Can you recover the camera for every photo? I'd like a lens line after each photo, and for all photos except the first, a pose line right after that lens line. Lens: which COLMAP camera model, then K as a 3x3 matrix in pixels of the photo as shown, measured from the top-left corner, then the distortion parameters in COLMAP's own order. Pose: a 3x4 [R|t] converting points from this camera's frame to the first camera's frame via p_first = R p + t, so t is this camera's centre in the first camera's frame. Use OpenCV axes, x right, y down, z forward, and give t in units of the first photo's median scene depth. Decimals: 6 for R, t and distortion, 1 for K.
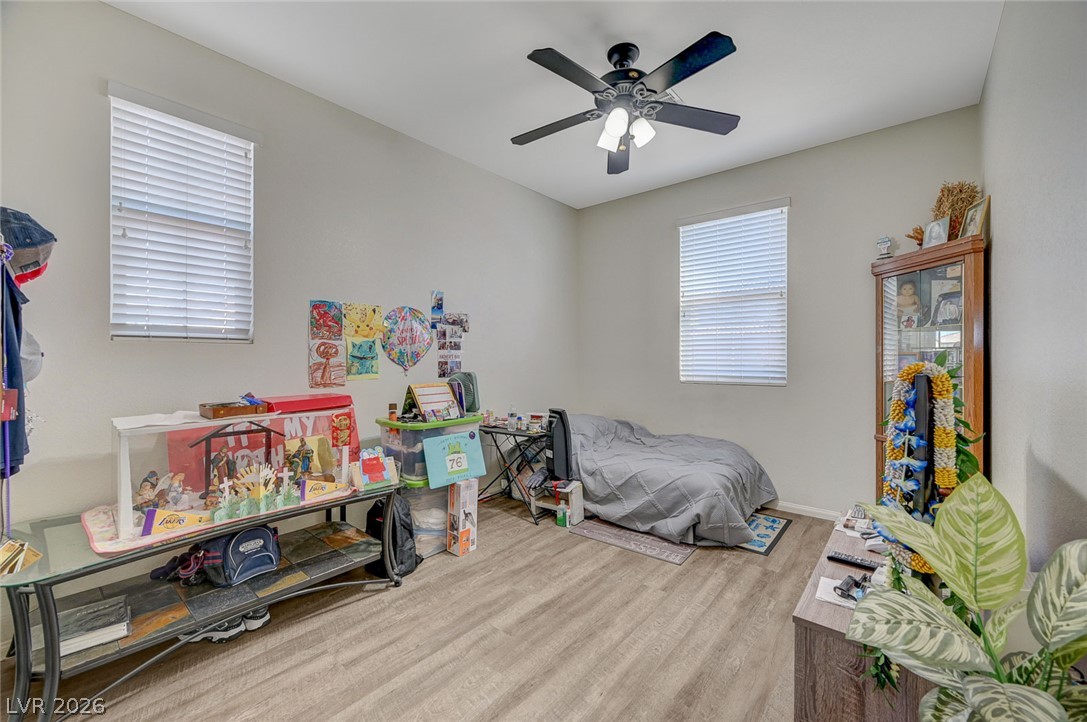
lens RADIAL K [[433.6, 0, 544.7], [0, 433.6, 362.8], [0, 0, 1]] dist [0.001289, -0.000822]
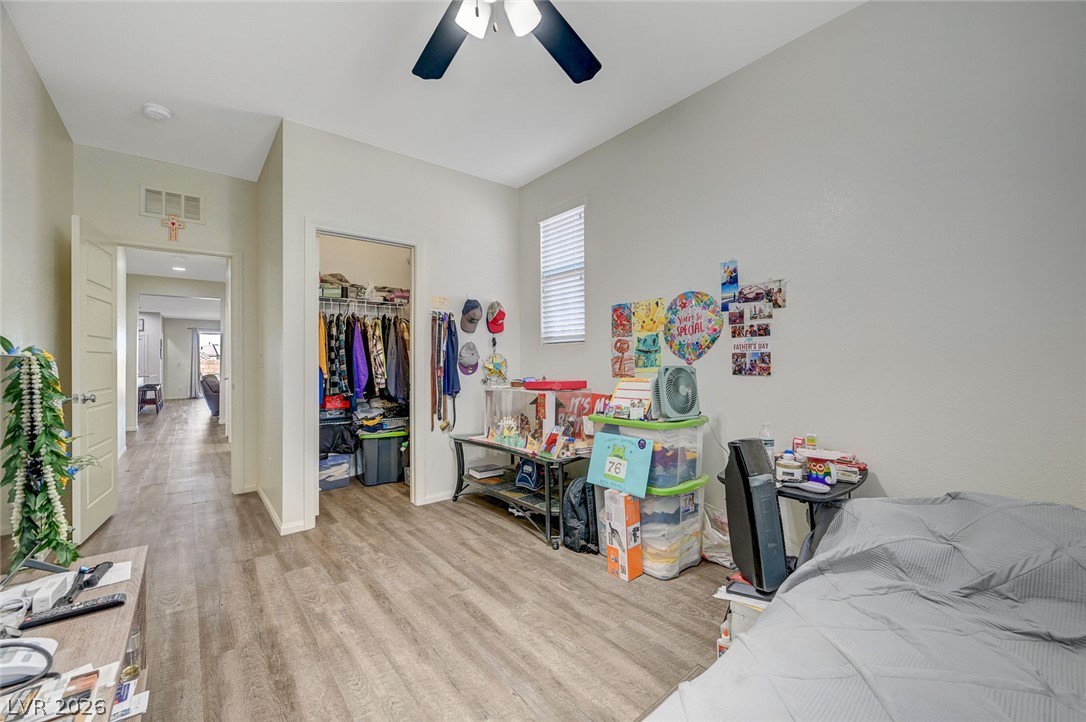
lens RADIAL K [[433.3, 0, 543.0], [0, 433.3, 358.4], [0, 0, 1]] dist [0.001289, -0.000822]
pose [[-0.177032, -0.008528, -0.984168, 0.636881], [-0.000629, 0.999963, -0.008551, 0.014086], [0.984205, -0.000895, -0.177031, 0.927453]]
